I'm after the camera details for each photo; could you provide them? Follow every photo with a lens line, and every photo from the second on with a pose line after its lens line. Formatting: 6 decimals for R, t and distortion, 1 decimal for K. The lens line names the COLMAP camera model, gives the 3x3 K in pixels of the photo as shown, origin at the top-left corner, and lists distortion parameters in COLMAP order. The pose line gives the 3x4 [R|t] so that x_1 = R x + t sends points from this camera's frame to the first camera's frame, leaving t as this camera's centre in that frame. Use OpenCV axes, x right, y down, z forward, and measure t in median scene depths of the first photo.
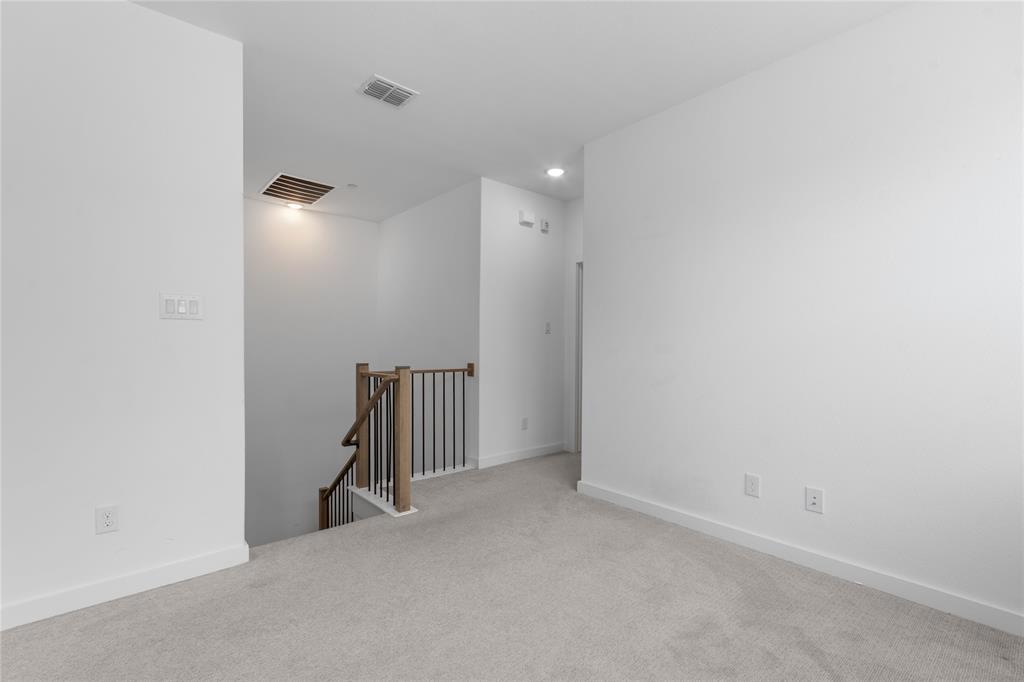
lens RADIAL K [[452.2, 0, 512.0], [0, 452.2, 341.0], [0, 0, 1]] dist [0.002842, 0.000482]
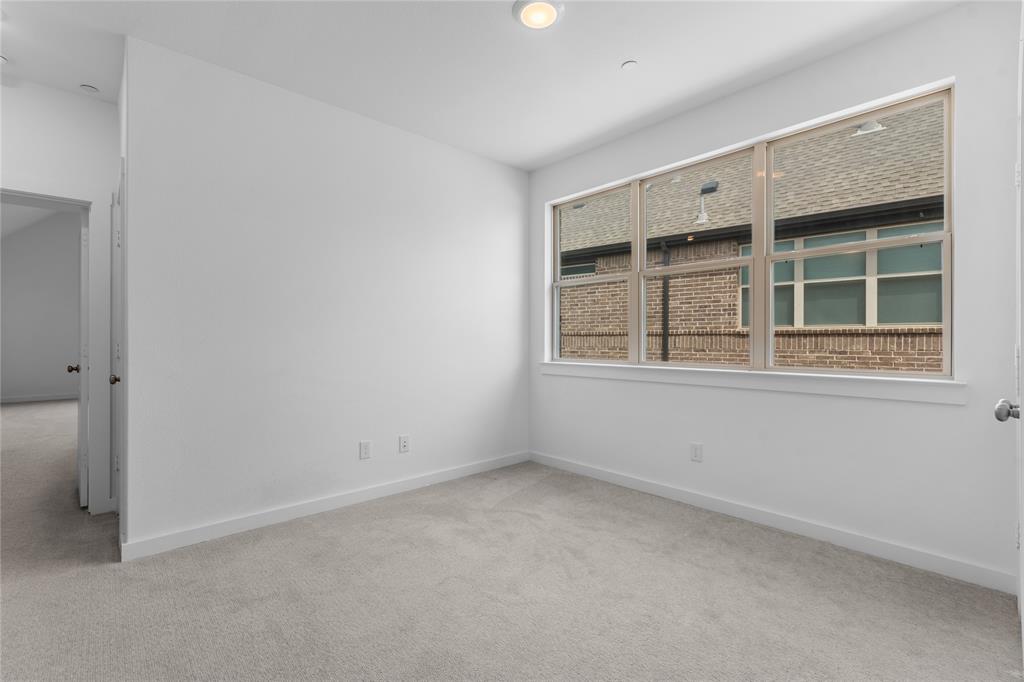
lens RADIAL K [[452.2, 0, 512.0], [0, 452.2, 341.0], [0, 0, 1]] dist [0.002842, 0.000482]
pose [[-0.025885, -0.002814, 0.999661, -0.625299], [-0.007628, 0.999967, 0.002618, 0.016544], [-0.999636, -0.007558, -0.025906, 0.566159]]
